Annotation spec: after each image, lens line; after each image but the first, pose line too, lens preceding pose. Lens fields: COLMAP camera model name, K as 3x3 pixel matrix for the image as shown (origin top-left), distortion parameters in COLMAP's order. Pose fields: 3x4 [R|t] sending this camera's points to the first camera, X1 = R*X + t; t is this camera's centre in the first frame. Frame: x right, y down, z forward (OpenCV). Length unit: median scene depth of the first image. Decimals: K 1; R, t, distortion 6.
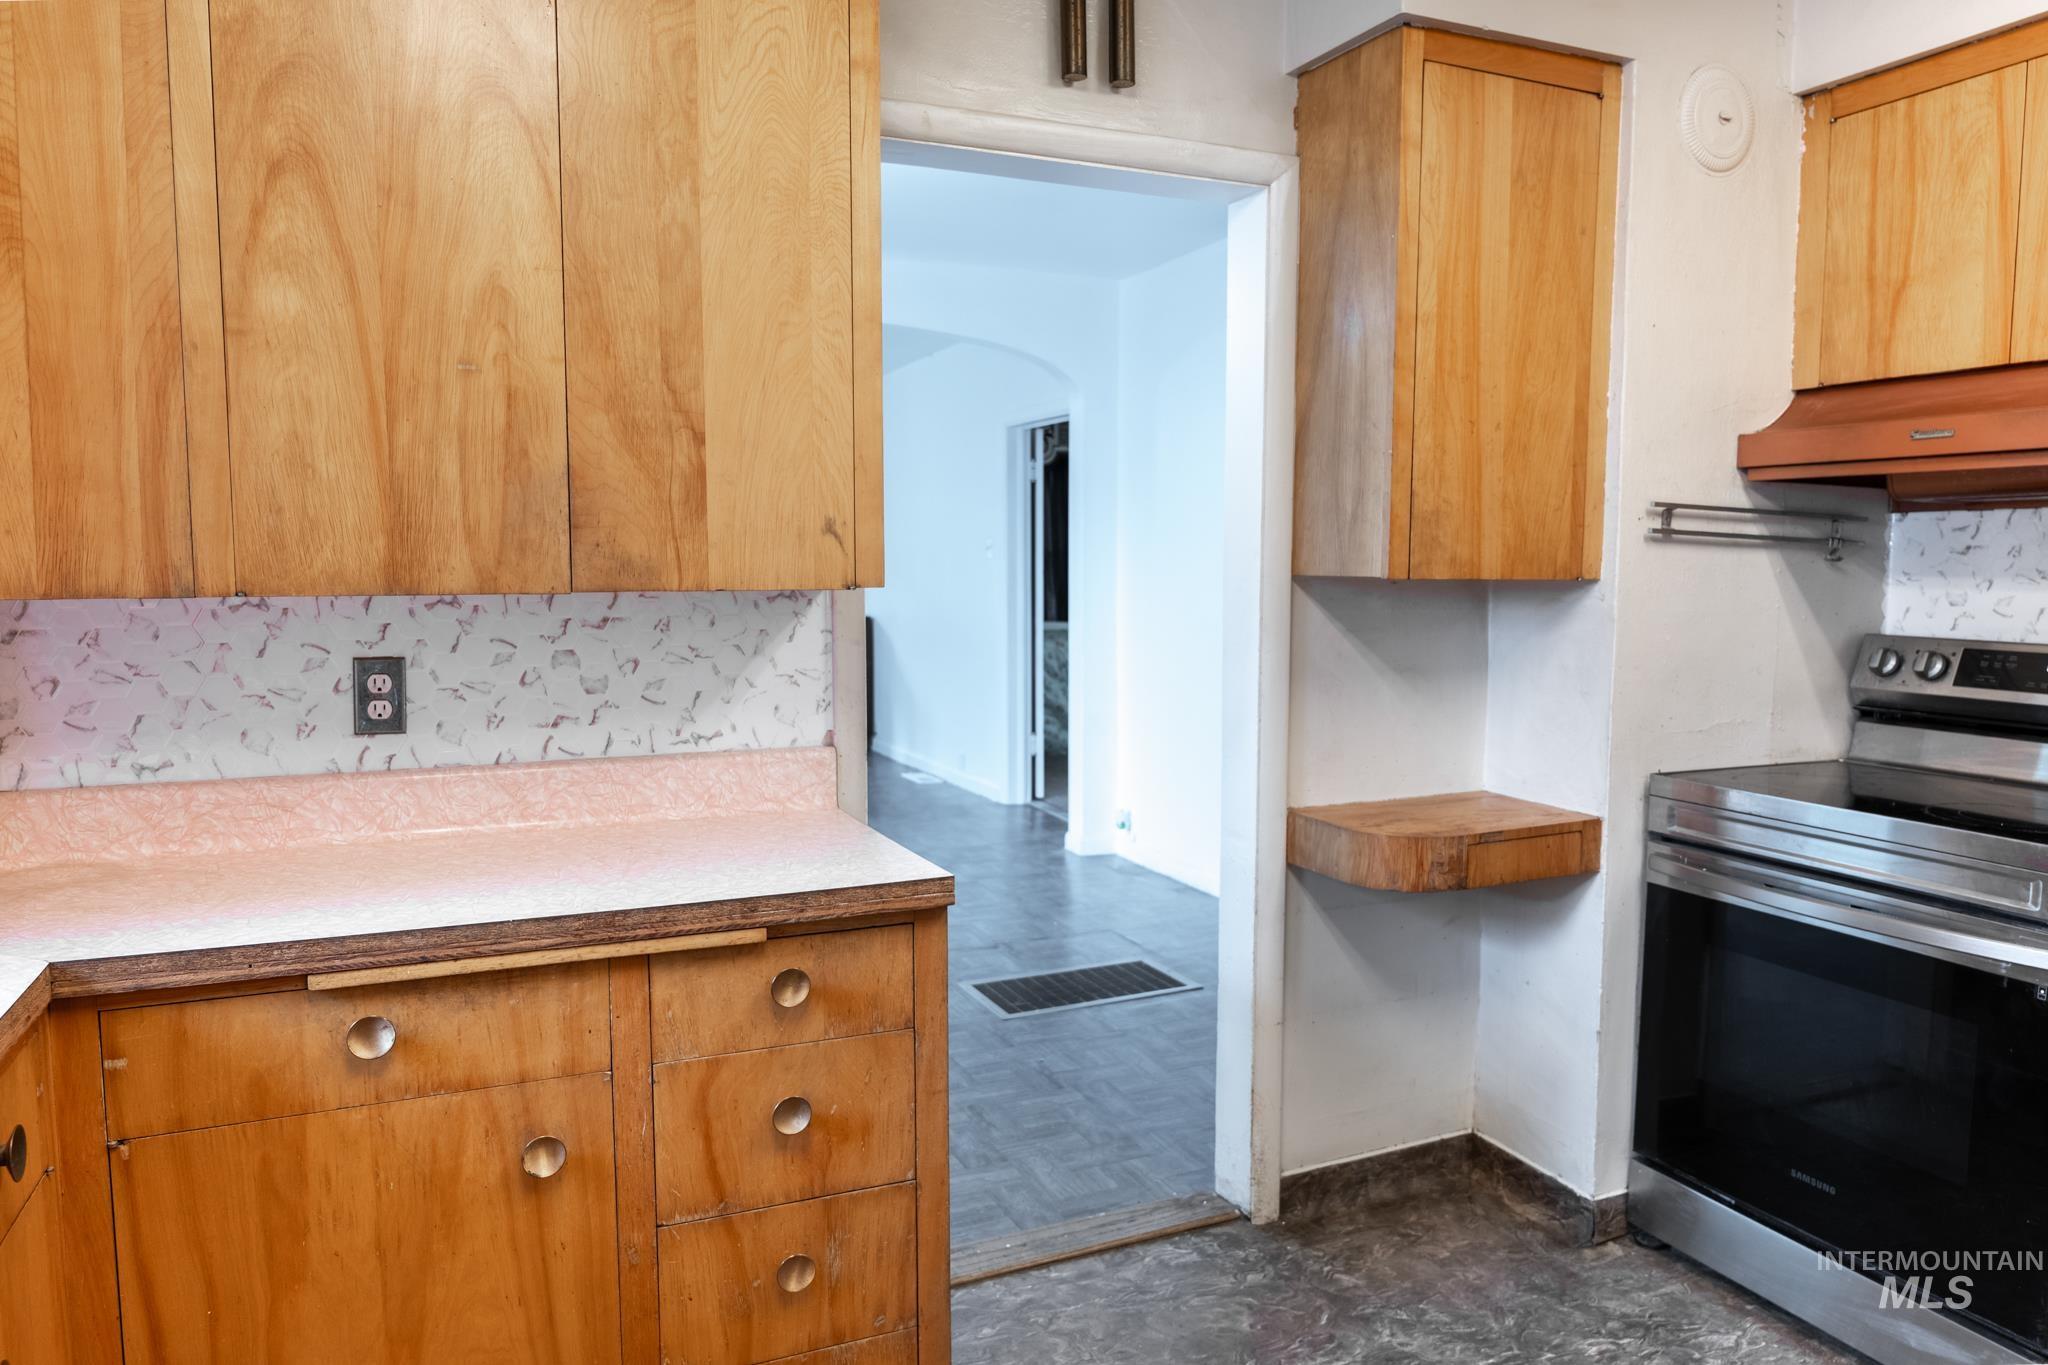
lens RADIAL K [[1356.3, 0, 1024.1], [0, 1356.3, 684.6], [0, 0, 1]] dist [-0.015836, 0.008339]
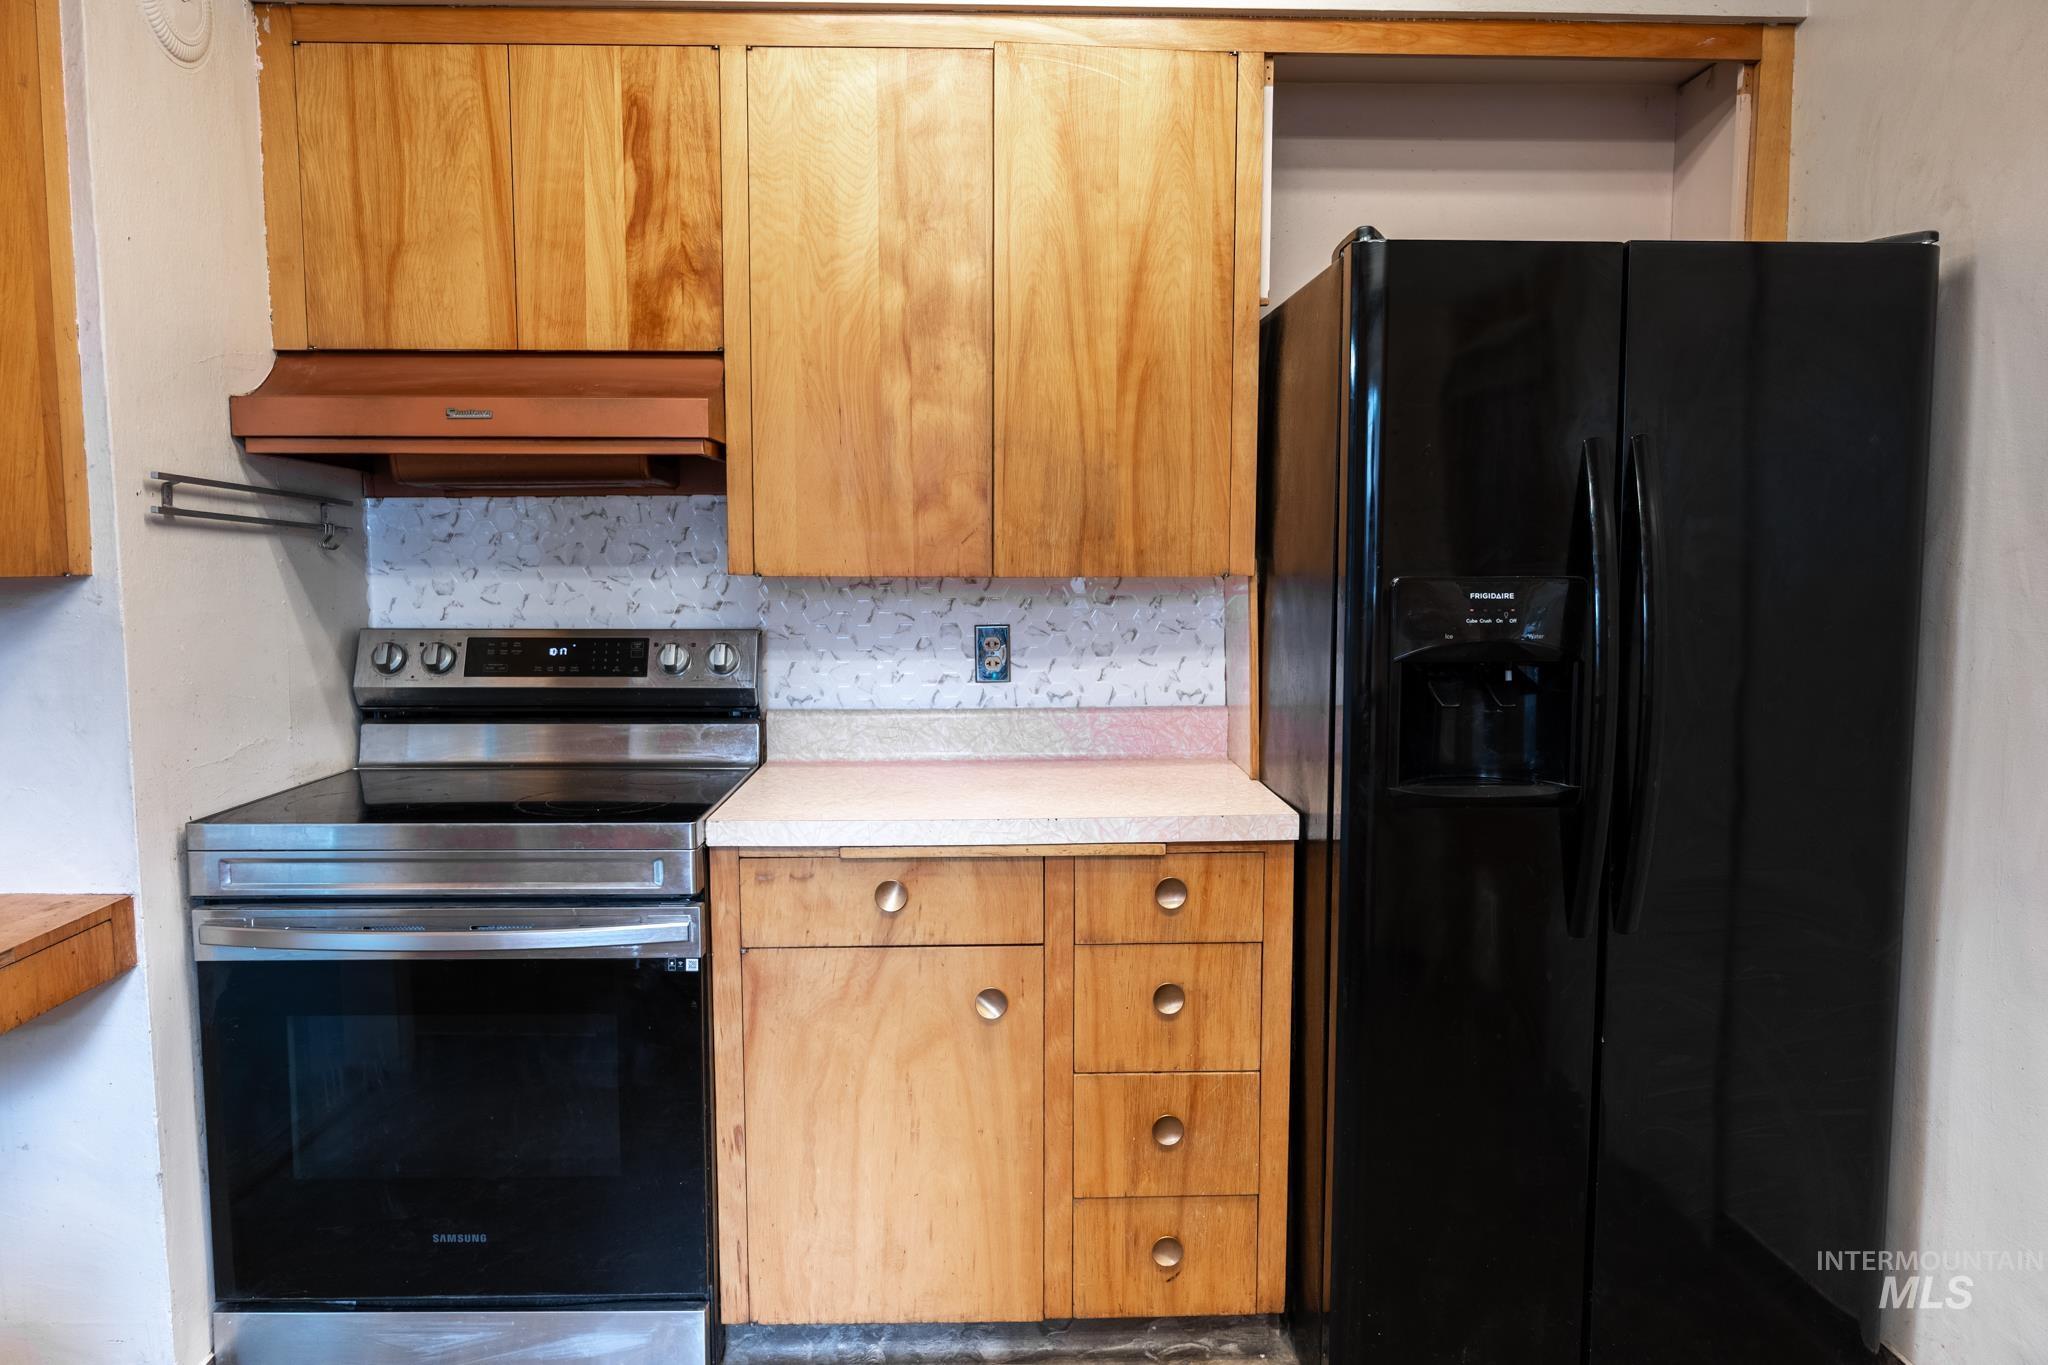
lens RADIAL K [[1356.3, 0, 1028.4], [0, 1356.3, 681.7], [0, 0, 1]] dist [-0.015836, 0.008339]
pose [[0.376805, -0.090772, 0.921834, -0.061705], [0.087678, 0.994214, 0.062060, -0.020952], [-0.922134, 0.057440, 0.382584, 0.254621]]
